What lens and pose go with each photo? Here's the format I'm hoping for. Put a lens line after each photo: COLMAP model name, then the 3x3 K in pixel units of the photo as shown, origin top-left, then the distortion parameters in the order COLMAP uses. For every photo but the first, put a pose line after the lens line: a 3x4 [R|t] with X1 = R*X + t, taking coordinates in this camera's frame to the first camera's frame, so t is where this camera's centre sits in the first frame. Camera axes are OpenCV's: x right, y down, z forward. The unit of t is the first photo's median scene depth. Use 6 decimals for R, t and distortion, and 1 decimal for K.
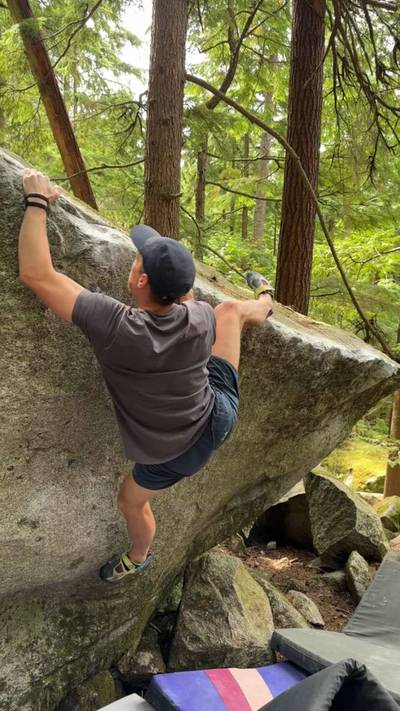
lens RADIAL K [[595.9, 0, 200.4], [0, 595.9, 361.9], [0, 0, 1]] dist [0.057011, -0.051160]
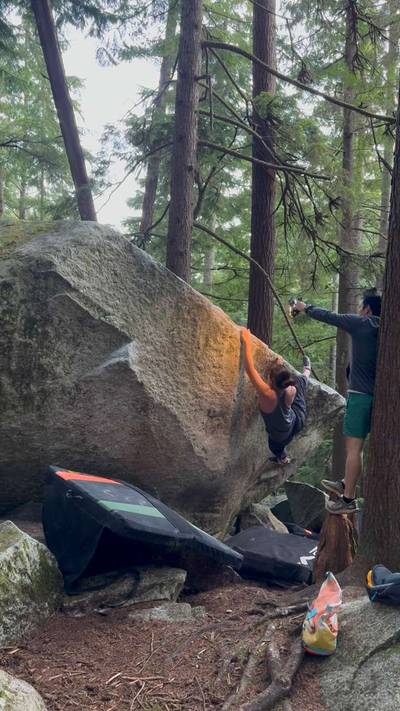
lens RADIAL K [[595.9, 0, 199.1], [0, 595.9, 353.5], [0, 0, 1]] dist [0.057011, -0.051160]
pose [[0.992589, 0.006112, 0.121367, -0.440543], [0.011843, 0.989115, -0.146668, 0.178058], [-0.120942, 0.147018, 0.981712, -0.980765]]
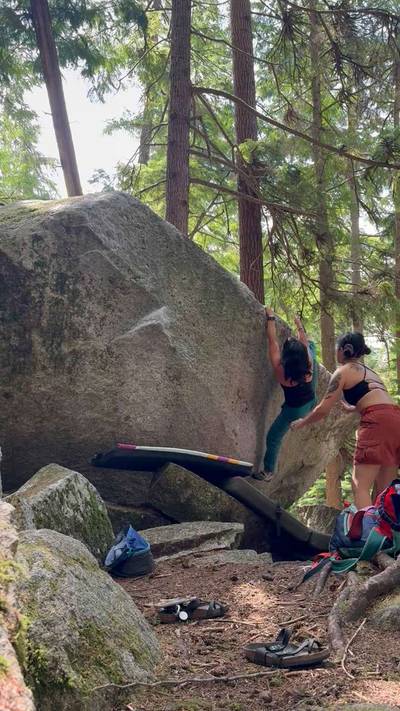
lens RADIAL K [[595.9, 0, 202.2], [0, 595.9, 357.4], [0, 0, 1]] dist [0.057011, -0.051160]
pose [[0.985388, -0.009448, 0.170060, -0.578364], [0.054941, 0.962720, -0.264862, 0.431410], [-0.161218, 0.270335, 0.949172, -0.847138]]
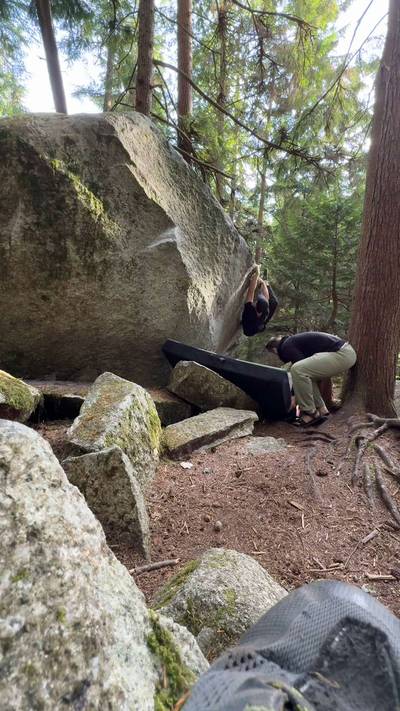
lens RADIAL K [[321.4, 0, 197.7], [0, 321.4, 353.7], [0, 0, 1]] dist [-0.000337, -0.001291]
pose [[0.930628, -0.038591, 0.363926, -0.716816], [0.040779, 0.999167, 0.001672, 0.292195], [-0.363687, 0.013285, 0.931426, -0.377959]]
